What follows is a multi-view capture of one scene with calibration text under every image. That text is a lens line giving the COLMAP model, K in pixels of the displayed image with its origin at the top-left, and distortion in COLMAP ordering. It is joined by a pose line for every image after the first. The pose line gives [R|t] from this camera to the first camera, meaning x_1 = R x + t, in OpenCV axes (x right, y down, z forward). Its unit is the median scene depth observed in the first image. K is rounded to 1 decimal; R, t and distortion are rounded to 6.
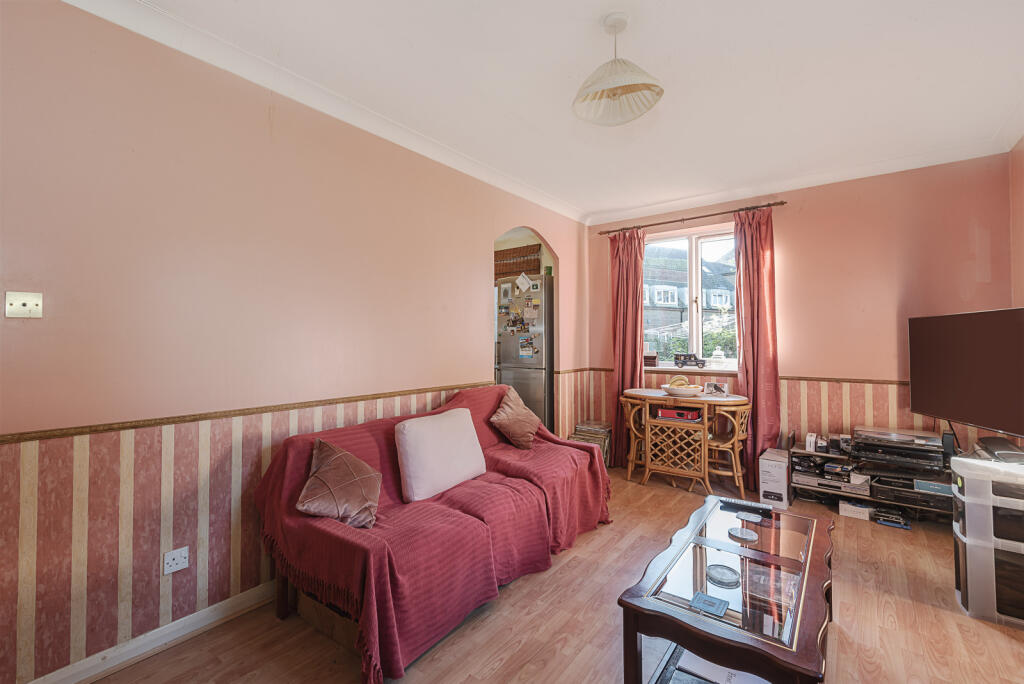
lens RADIAL K [[429.8, 0, 493.3], [0, 429.8, 337.3], [0, 0, 1]] dist [0.000411, -0.000047]
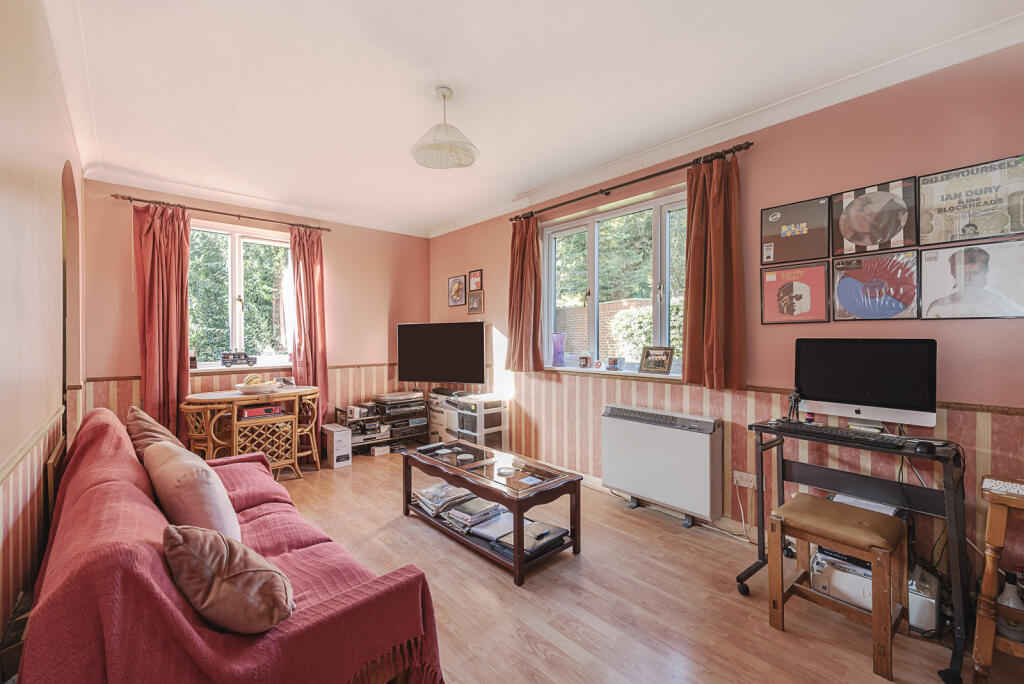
lens RADIAL K [[429.8, 0, 493.3], [0, 429.8, 337.3], [0, 0, 1]] dist [0.000411, -0.000047]
pose [[0.175017, -0.003505, 0.984559, -0.474610], [-0.004465, 0.999981, 0.004354, -0.003442], [-0.984555, -0.005158, 0.174998, 0.282628]]
